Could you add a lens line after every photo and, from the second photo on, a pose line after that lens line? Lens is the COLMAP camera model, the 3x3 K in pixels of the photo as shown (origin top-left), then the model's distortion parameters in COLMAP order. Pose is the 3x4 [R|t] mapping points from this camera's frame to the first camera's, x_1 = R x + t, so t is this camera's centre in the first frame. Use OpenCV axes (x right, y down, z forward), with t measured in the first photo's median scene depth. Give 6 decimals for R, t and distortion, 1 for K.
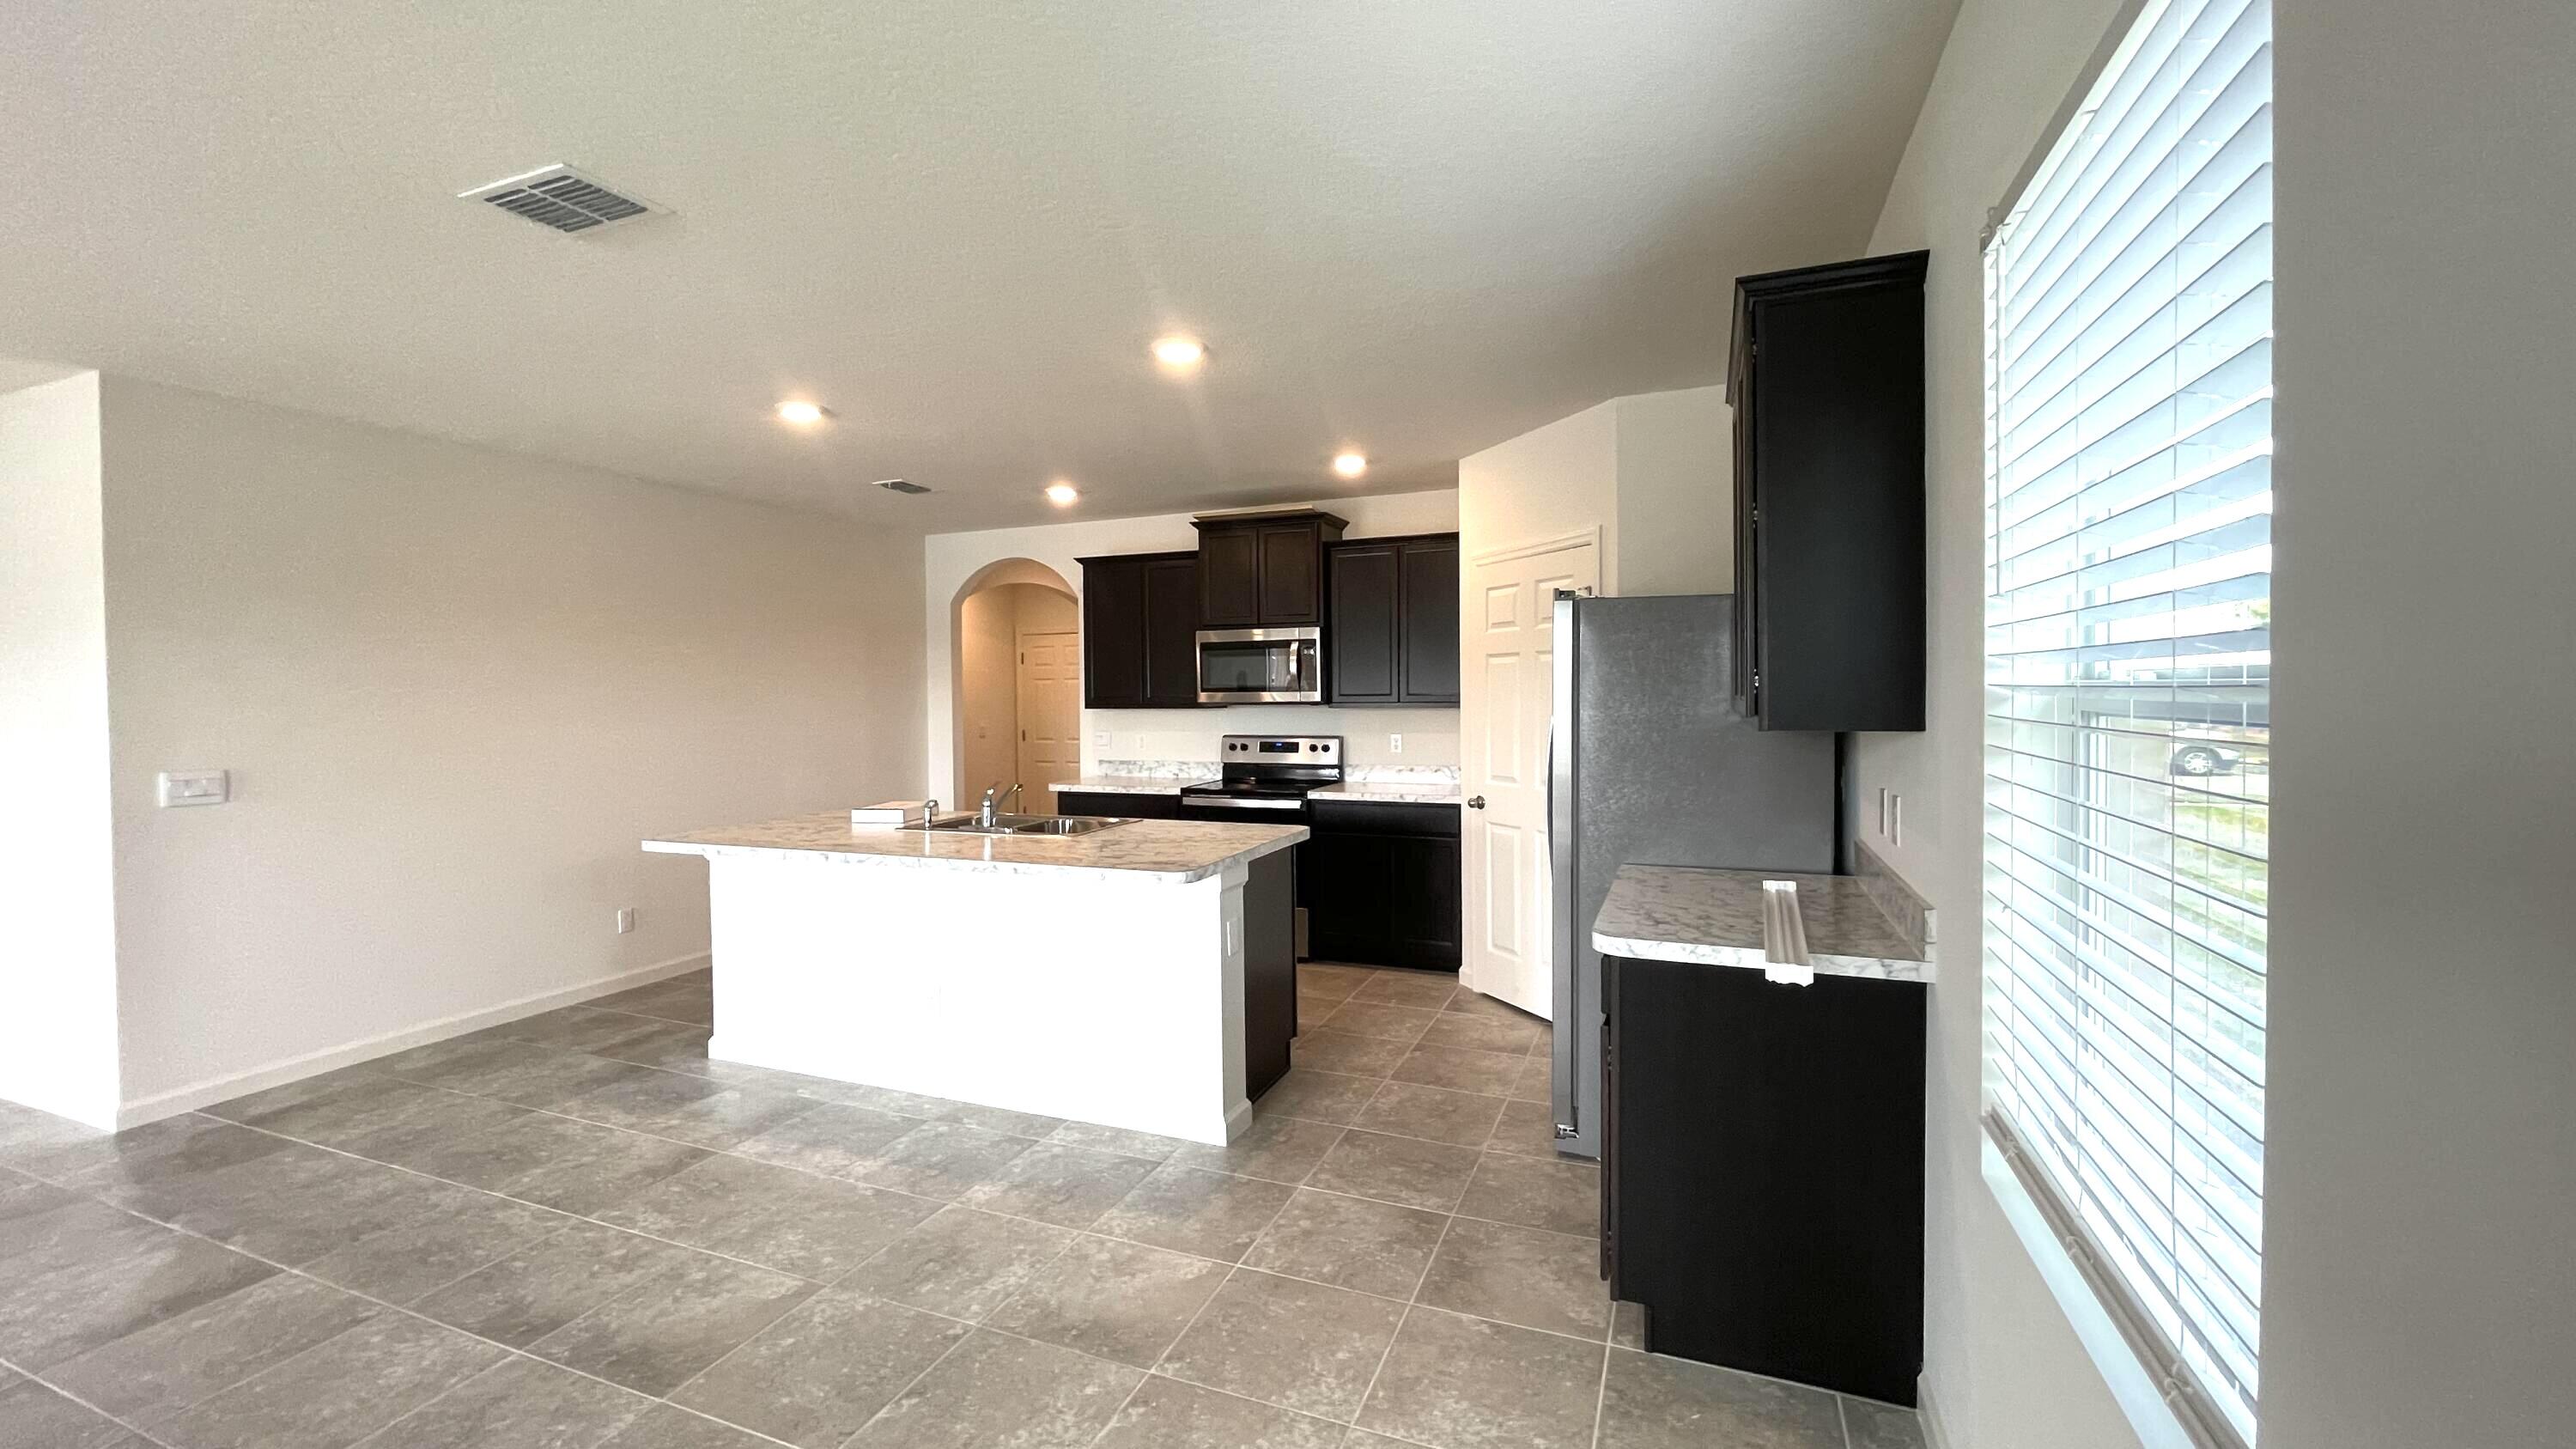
lens RADIAL K [[1044.9, 0, 1285.5], [0, 1044.9, 716.8], [0, 0, 1]] dist [-0.011439, 0.000039]
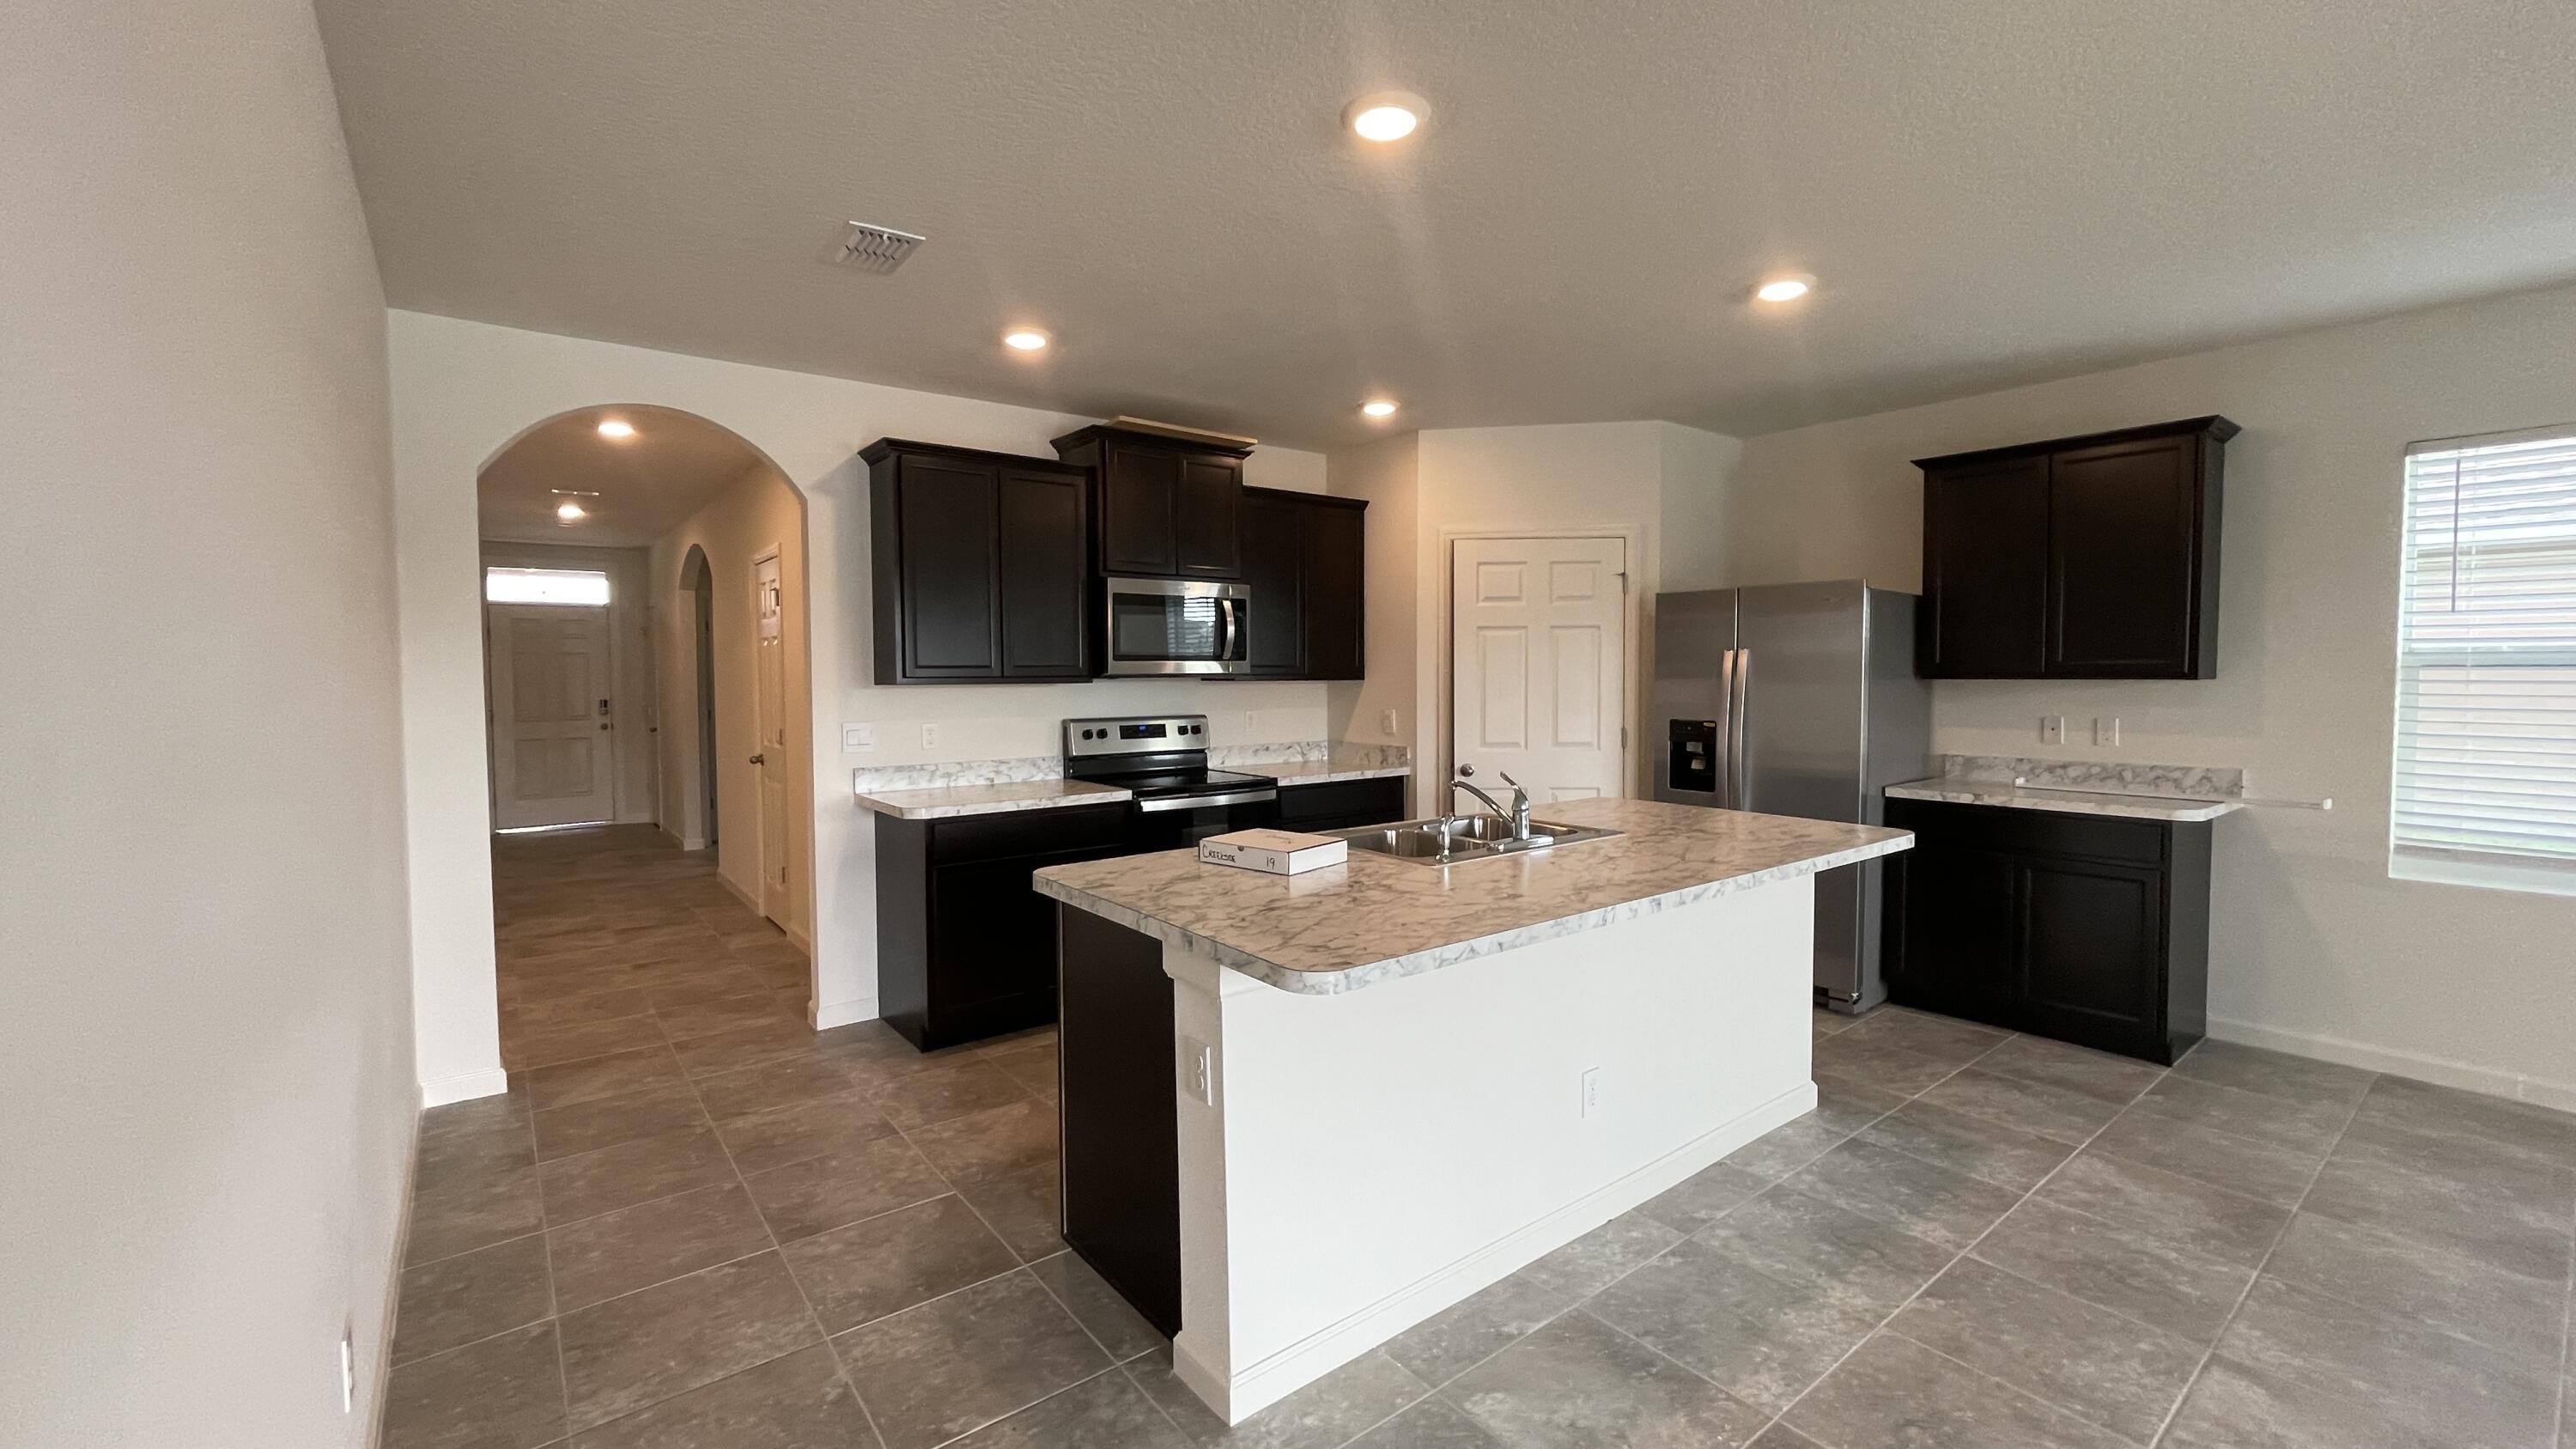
lens RADIAL K [[1038.4, 0, 1283.1], [0, 1038.4, 721.0], [0, 0, 1]] dist [0.003362, 0.000584]
pose [[0.501676, -0.033697, 0.864399, -0.833950], [0.019569, 0.999427, 0.027604, 0.001824], [-0.864834, 0.003067, 0.502048, 0.669153]]
